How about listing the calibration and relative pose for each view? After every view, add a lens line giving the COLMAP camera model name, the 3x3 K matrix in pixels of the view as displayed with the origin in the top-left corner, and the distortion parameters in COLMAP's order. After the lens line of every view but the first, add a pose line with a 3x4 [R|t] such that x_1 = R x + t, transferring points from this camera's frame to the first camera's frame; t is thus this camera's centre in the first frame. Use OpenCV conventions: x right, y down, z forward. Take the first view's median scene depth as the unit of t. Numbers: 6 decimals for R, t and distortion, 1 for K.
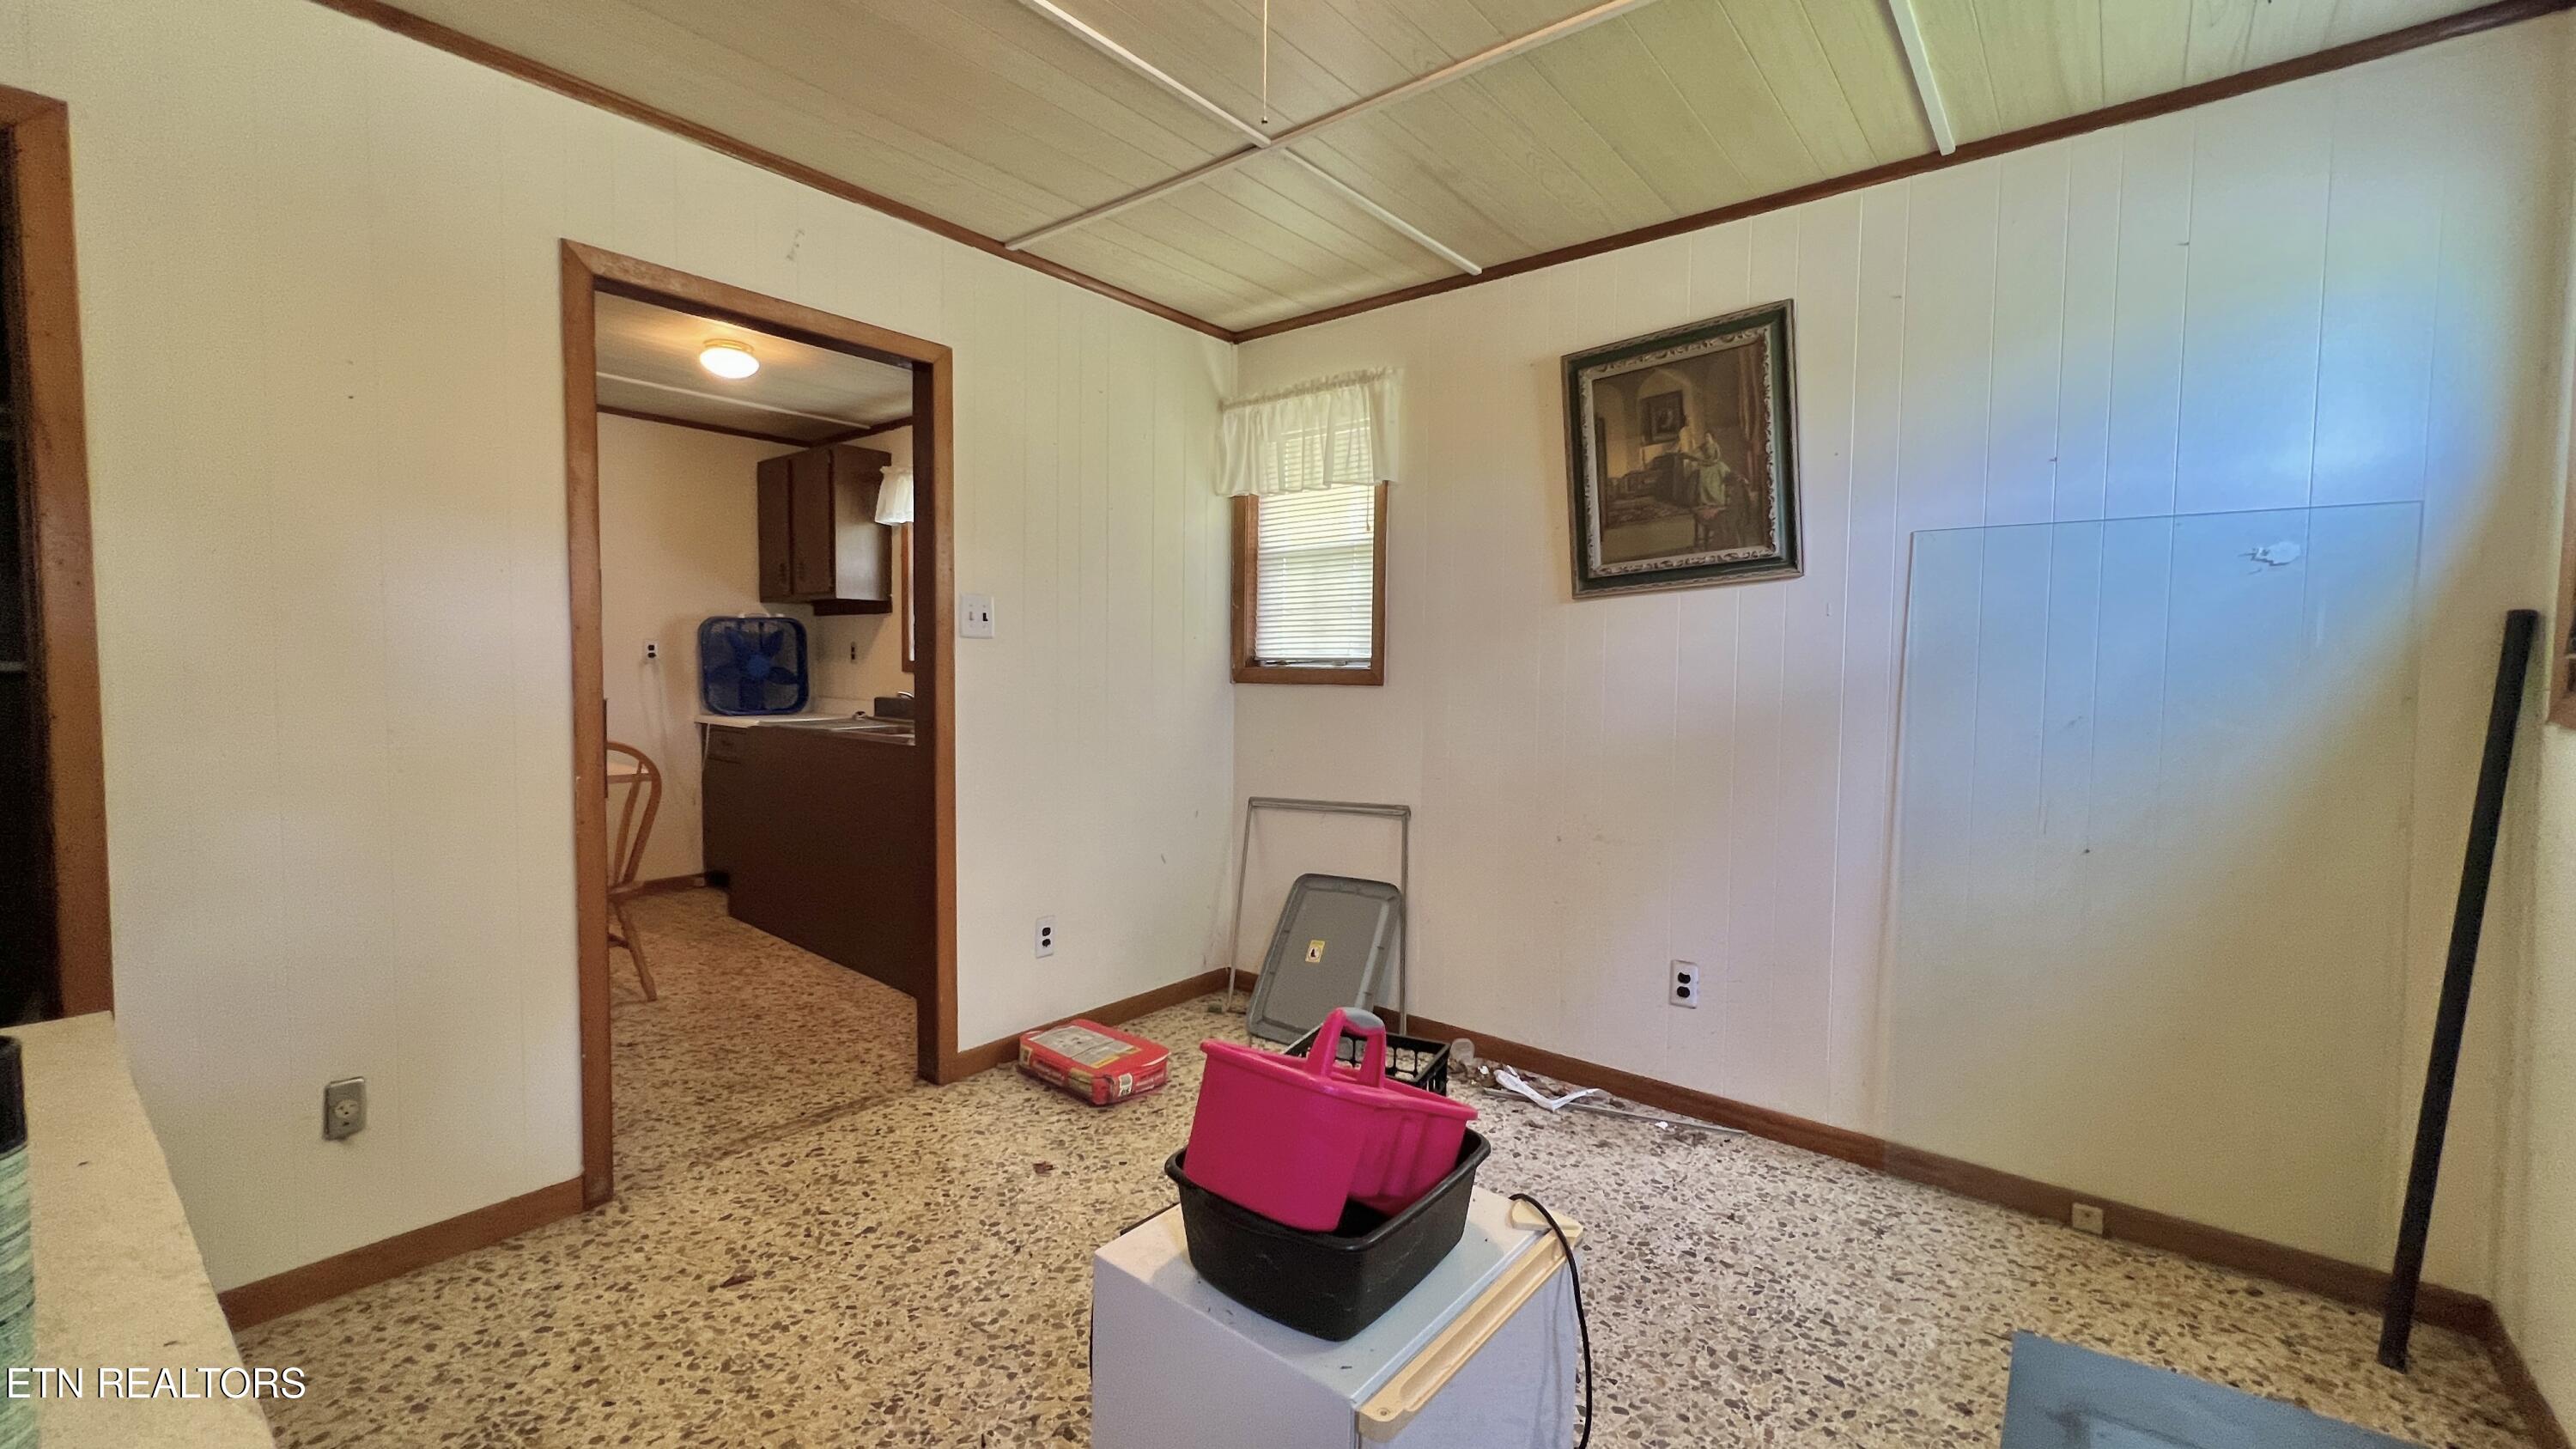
lens RADIAL K [[995.2, 0, 1290.2], [0, 995.2, 737.6], [0, 0, 1]] dist [-0.000731, -0.000046]
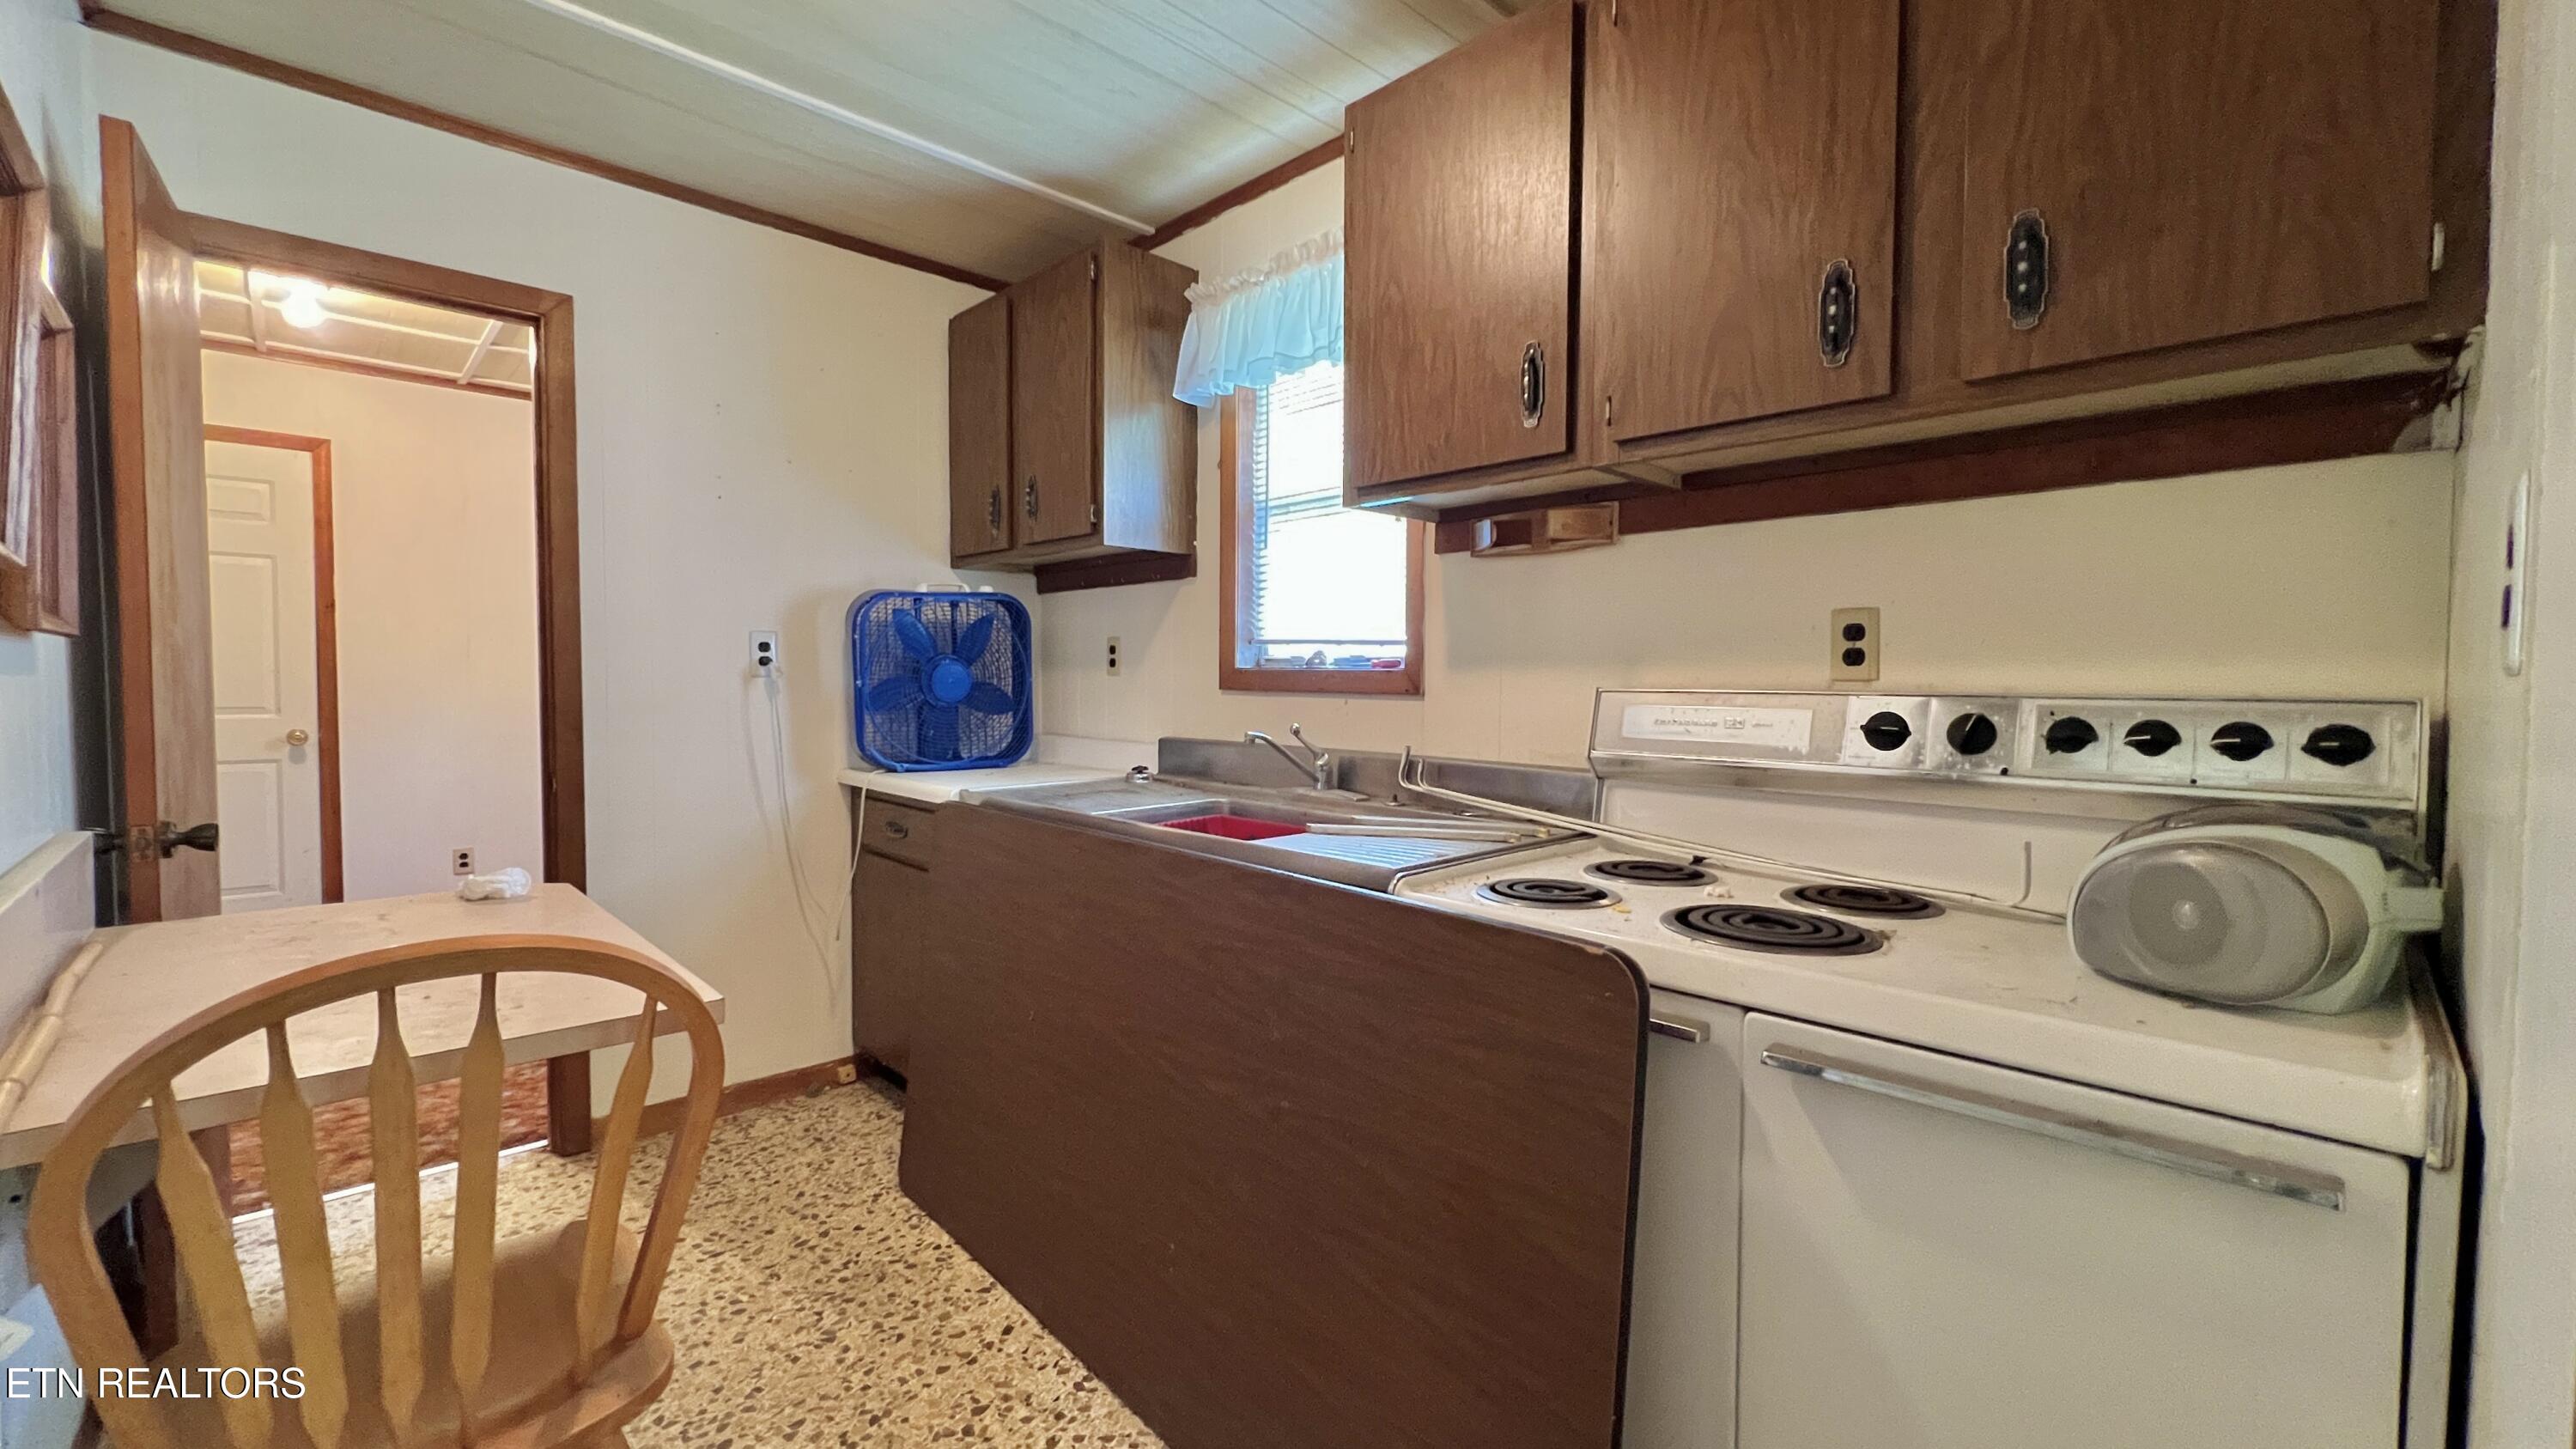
lens RADIAL K [[995.2, 0, 1290.2], [0, 995.2, 737.6], [0, 0, 1]] dist [-0.000731, -0.000046]
pose [[0.991707, -0.000532, -0.128519, -0.283519], [-0.001354, 0.999893, -0.014589, -0.033089], [0.128513, 0.014642, 0.991600, 0.490191]]
